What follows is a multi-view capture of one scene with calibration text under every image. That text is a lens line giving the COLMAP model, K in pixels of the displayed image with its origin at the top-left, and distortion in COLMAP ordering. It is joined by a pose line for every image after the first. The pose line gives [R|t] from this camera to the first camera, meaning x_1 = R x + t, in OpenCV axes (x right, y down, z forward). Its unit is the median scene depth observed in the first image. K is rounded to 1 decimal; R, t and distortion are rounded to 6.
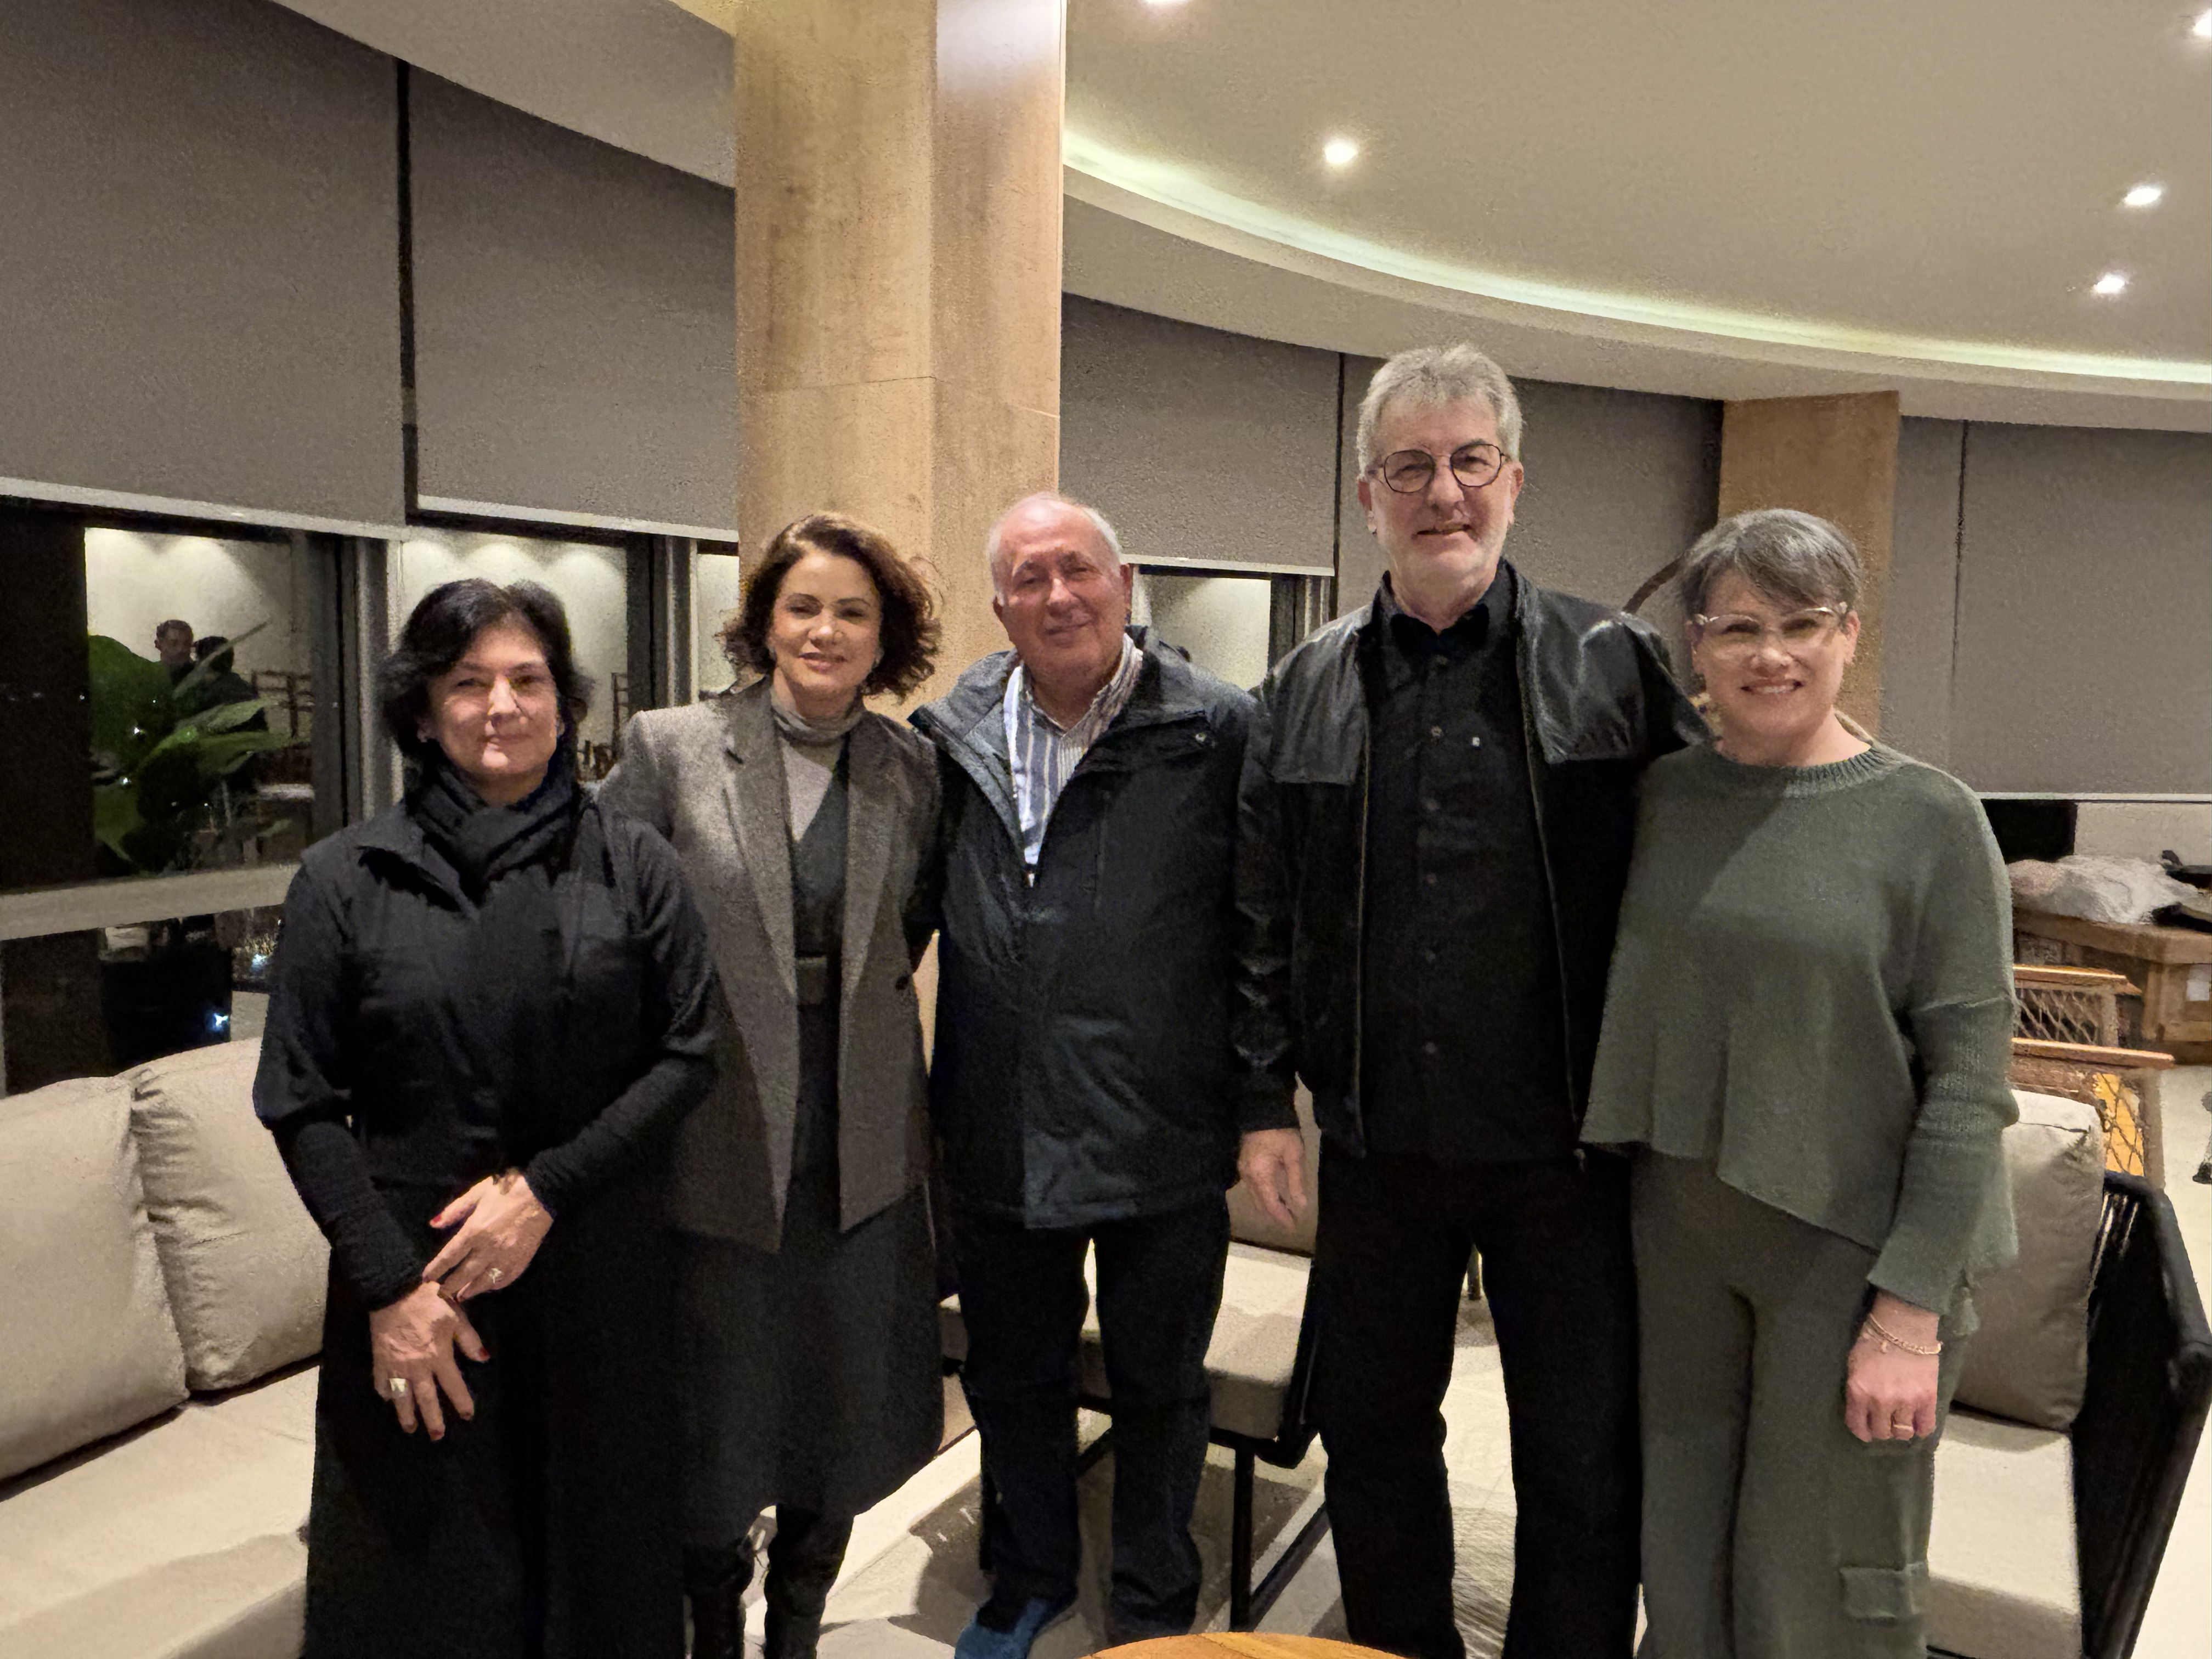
lens RADIAL K [[1566.3, 0, 1099.5], [0, 1566.3, 833.3], [0, 0, 1]] dist [-0.003821, -0.031569]
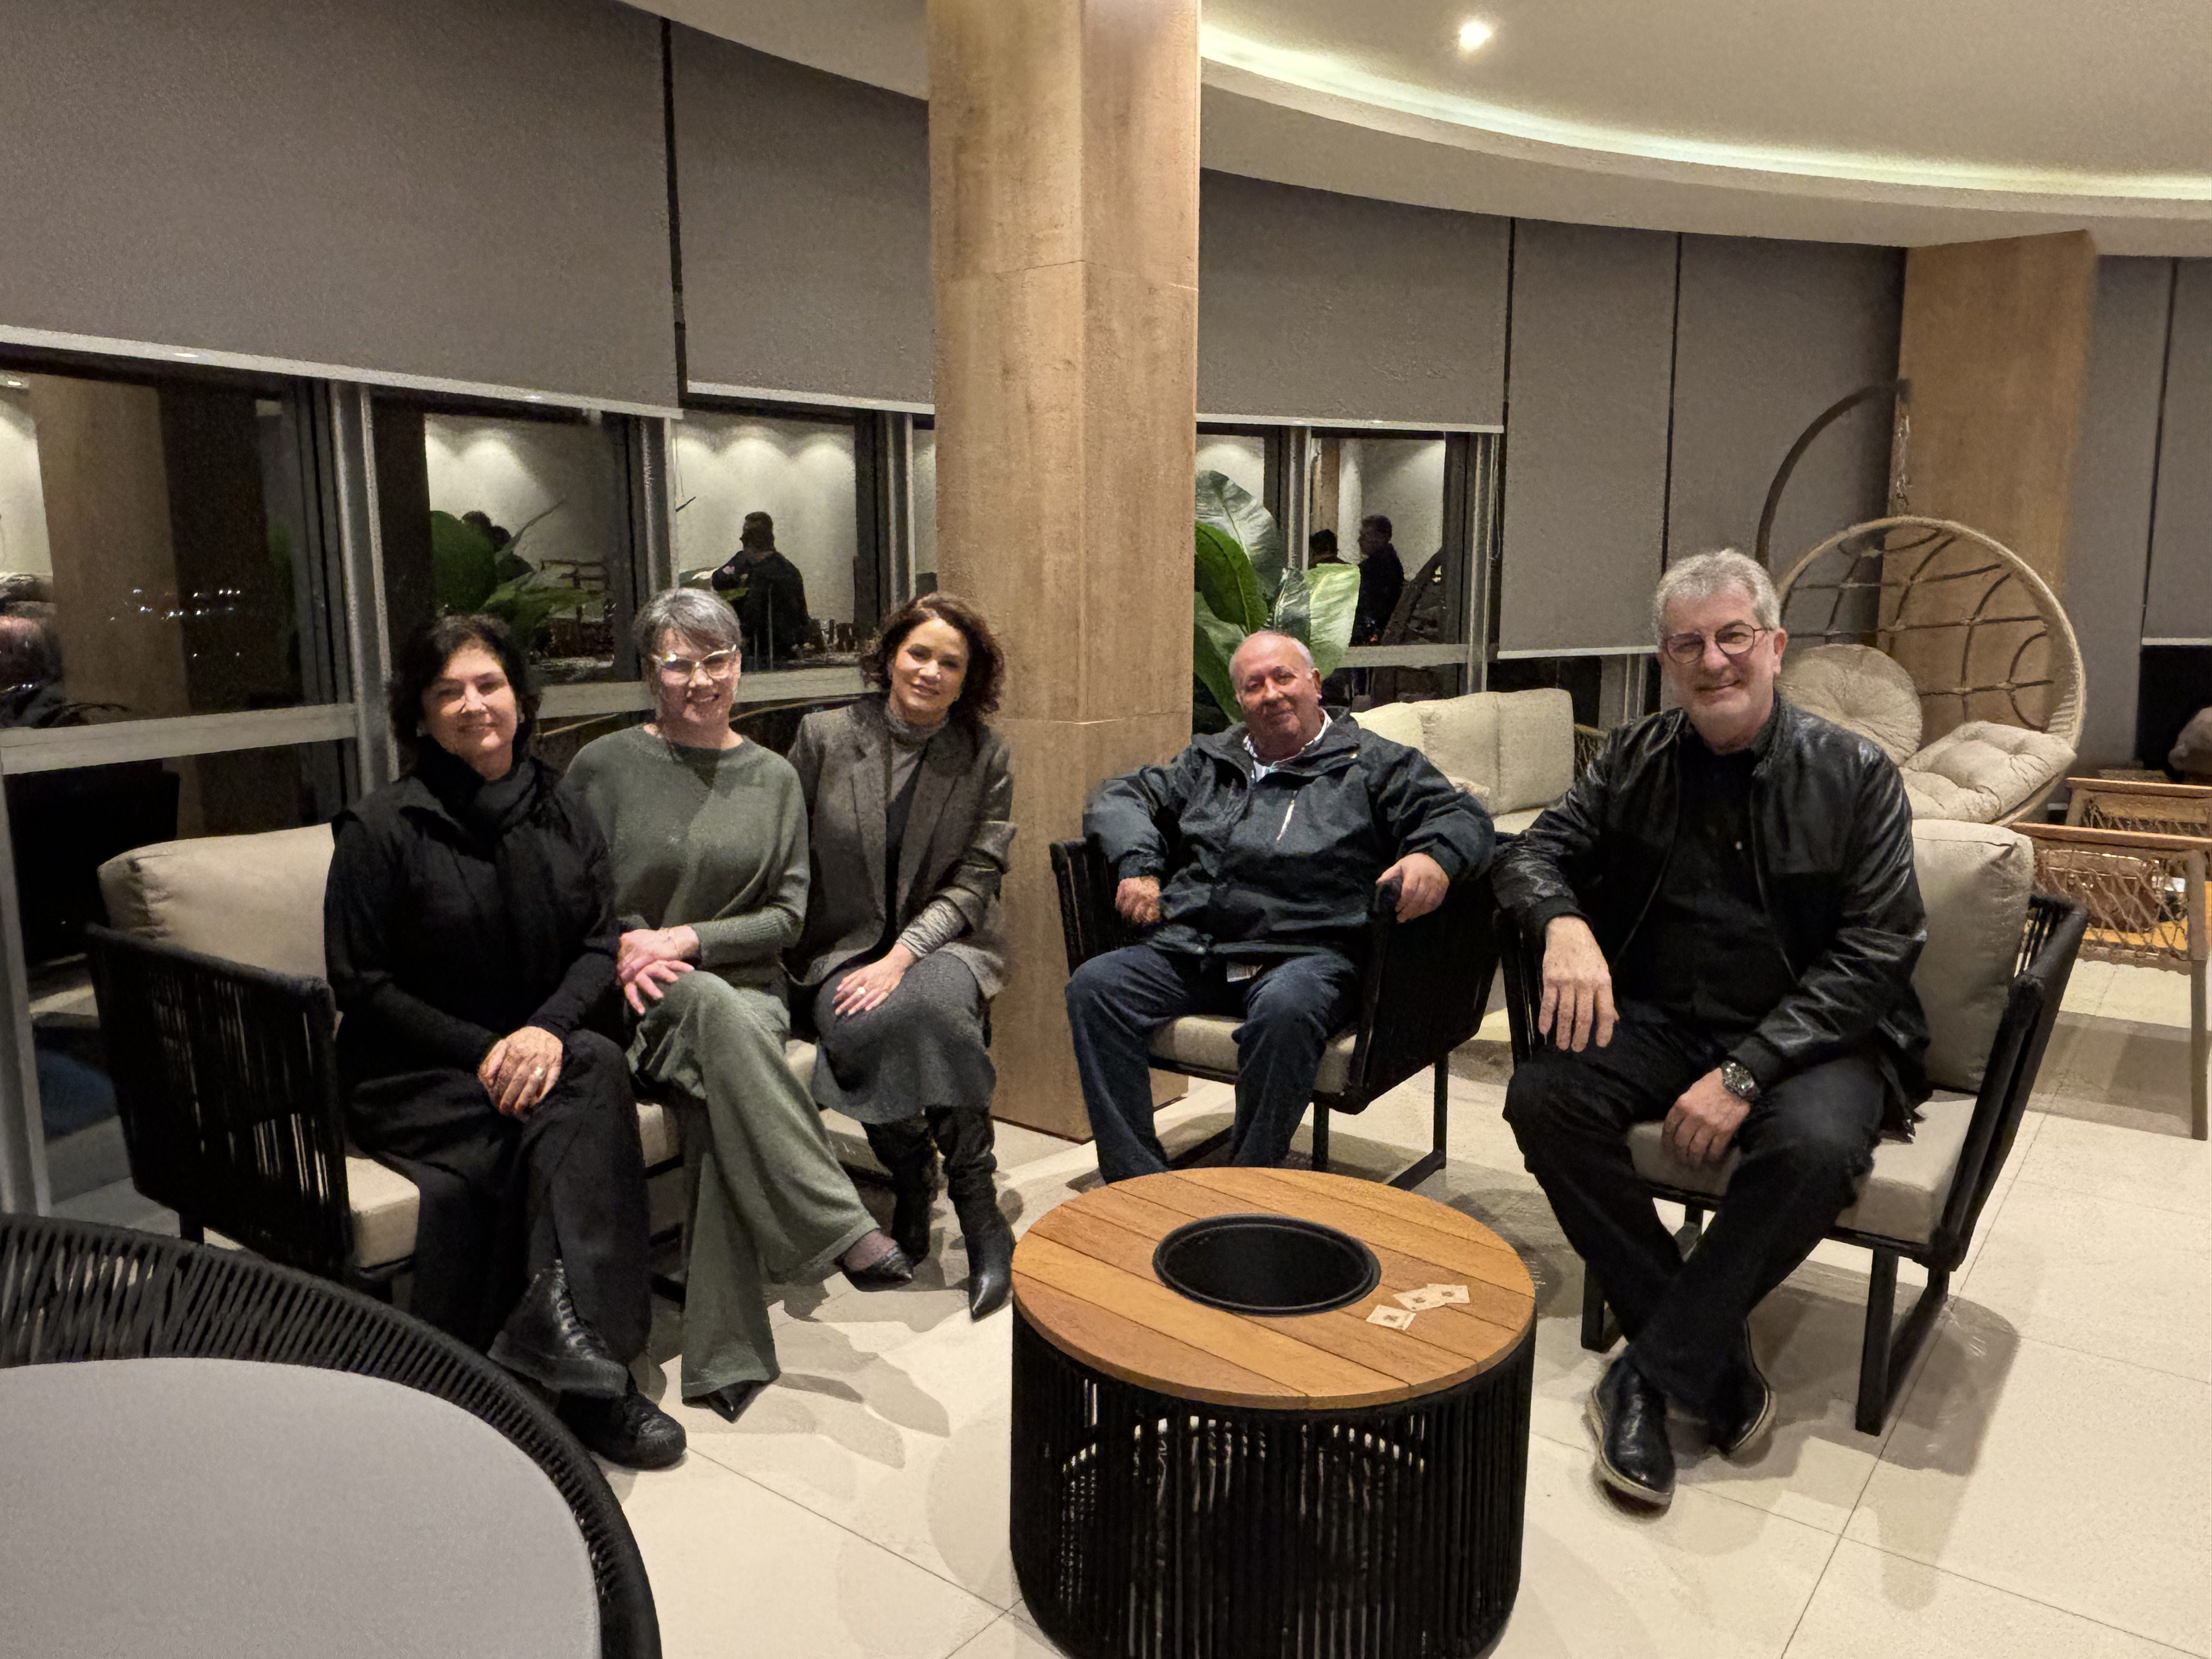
lens RADIAL K [[1566.3, 0, 1096.6], [0, 1566.3, 836.4], [0, 0, 1]] dist [-0.003821, -0.031569]
pose [[0.988380, 0.002690, -0.151980, 0.072966], [0.007810, 0.997624, 0.068453, 0.060901], [0.151803, -0.068845, 0.986010, -0.194838]]
